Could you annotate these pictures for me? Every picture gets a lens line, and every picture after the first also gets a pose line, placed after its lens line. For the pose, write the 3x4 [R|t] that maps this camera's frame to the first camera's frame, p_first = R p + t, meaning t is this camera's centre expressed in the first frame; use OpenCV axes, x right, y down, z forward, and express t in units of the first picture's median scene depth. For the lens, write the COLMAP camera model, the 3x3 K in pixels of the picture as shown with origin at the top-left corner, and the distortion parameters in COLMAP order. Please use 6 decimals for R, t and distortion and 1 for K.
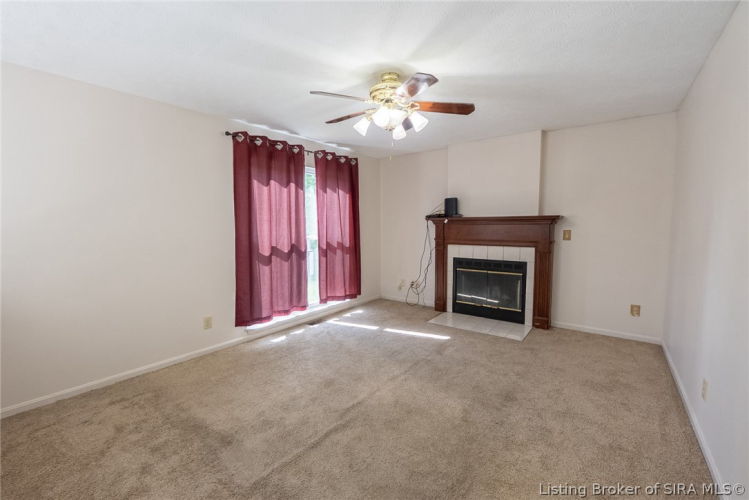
lens RADIAL K [[314.6, 0, 374.5], [0, 314.6, 250.0], [0, 0, 1]] dist [-0.009326, 0.000054]
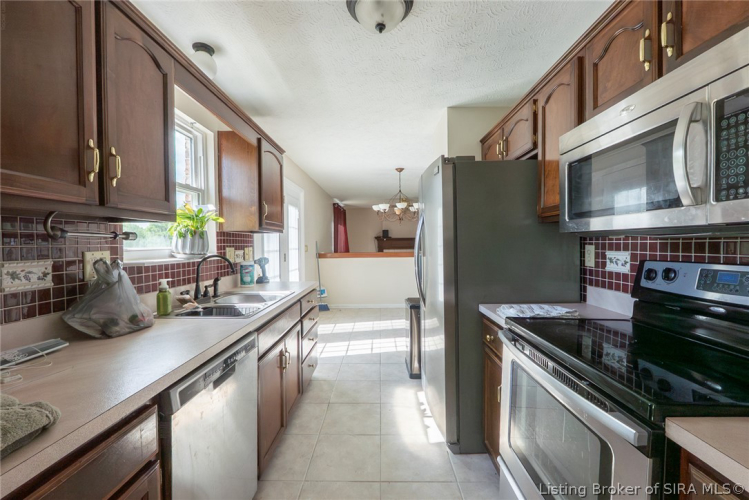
lens RADIAL K [[314.6, 0, 374.5], [0, 314.6, 250.0], [0, 0, 1]] dist [-0.009326, 0.000054]
pose [[0.802319, -0.018603, 0.596605, -1.396461], [0.057750, 0.997244, -0.046568, 0.105023], [-0.594095, 0.071816, 0.801183, -0.955348]]
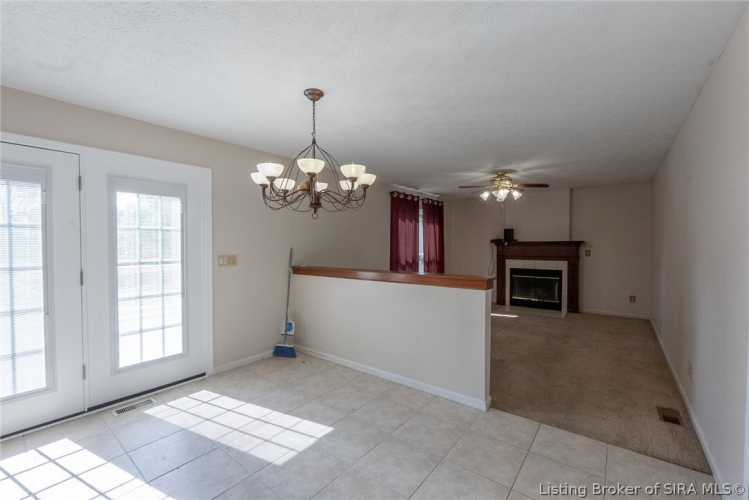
lens RADIAL K [[314.6, 0, 374.5], [0, 314.6, 250.0], [0, 0, 1]] dist [-0.009326, 0.000054]
pose [[0.999958, 0.004721, -0.007853, -0.438935], [-0.005247, 0.997645, -0.068381, 0.049279], [0.007512, 0.068419, 0.997628, -0.574417]]
